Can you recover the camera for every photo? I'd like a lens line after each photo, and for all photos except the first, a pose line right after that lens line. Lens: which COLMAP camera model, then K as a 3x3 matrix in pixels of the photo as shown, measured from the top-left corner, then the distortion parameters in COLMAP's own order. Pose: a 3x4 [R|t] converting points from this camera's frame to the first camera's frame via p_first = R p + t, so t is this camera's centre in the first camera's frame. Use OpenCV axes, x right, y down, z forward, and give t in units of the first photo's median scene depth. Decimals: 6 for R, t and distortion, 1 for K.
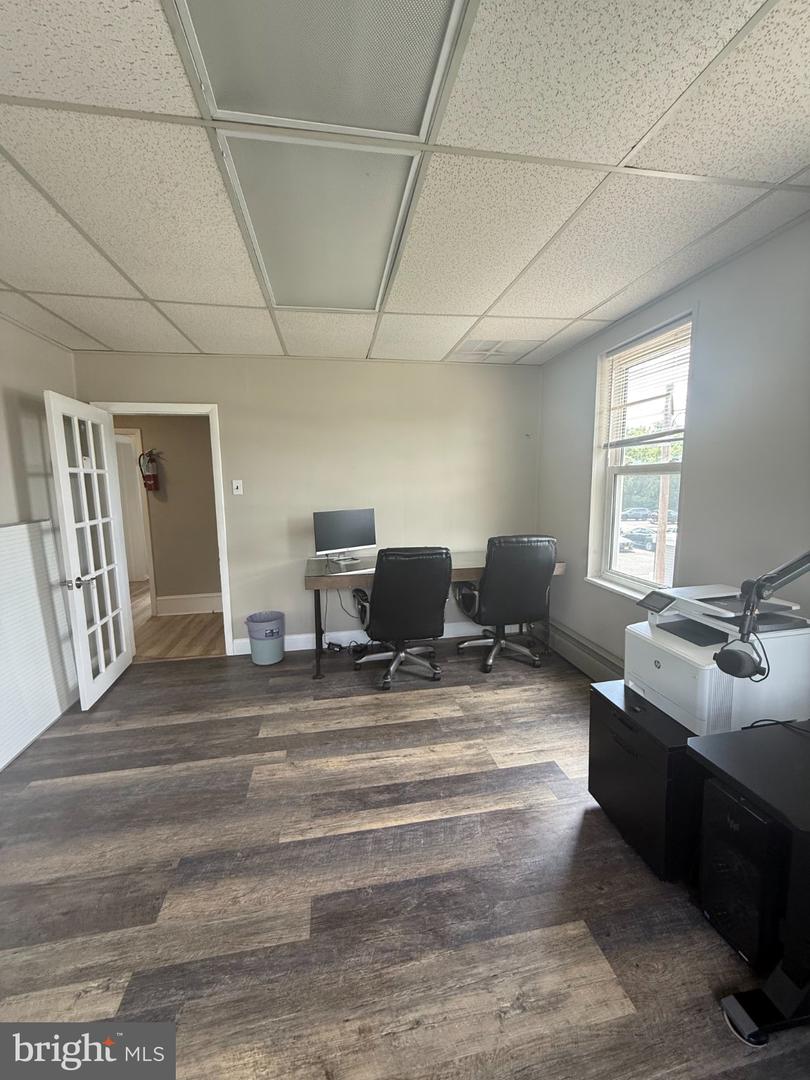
lens RADIAL K [[427.5, 0, 402.3], [0, 427.5, 539.2], [0, 0, 1]] dist [-0.000492, 0.000179]
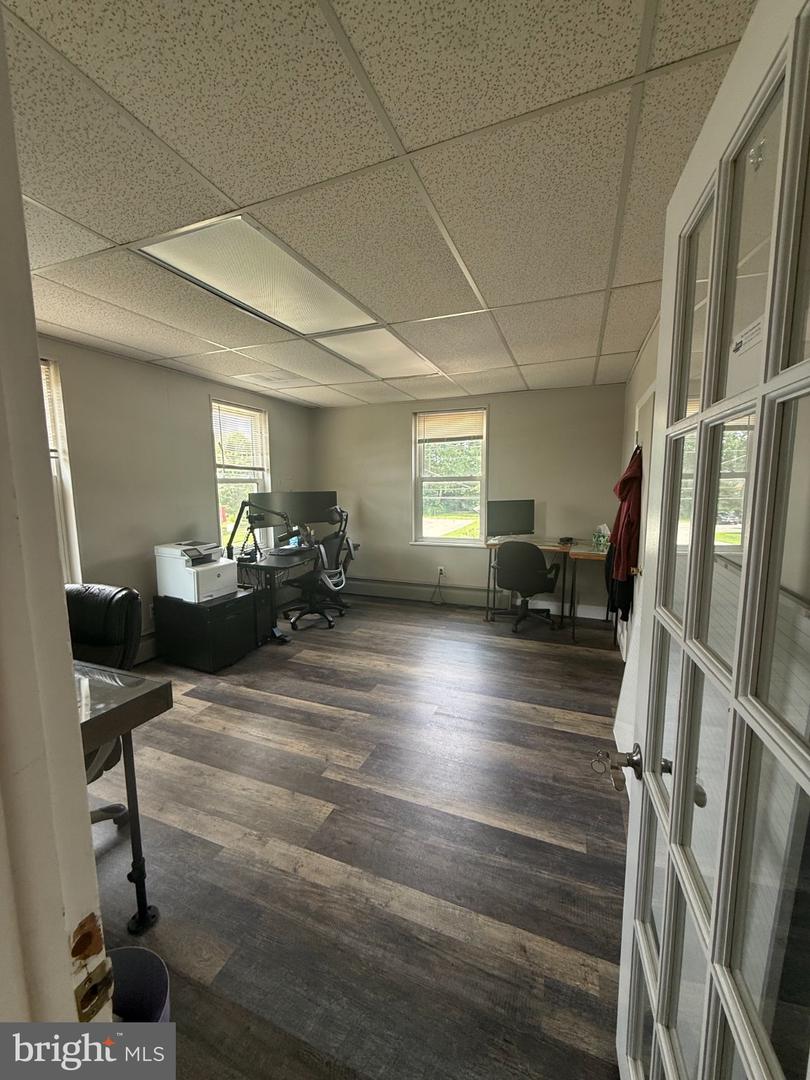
lens RADIAL K [[427.5, 0, 403.8], [0, 427.5, 540.2], [0, 0, 1]] dist [-0.000492, 0.000179]
pose [[-0.851387, -0.045861, 0.522529, -1.327679], [0.089760, 0.968739, 0.231275, -0.293464], [-0.516801, 0.243807, -0.820655, 2.321500]]
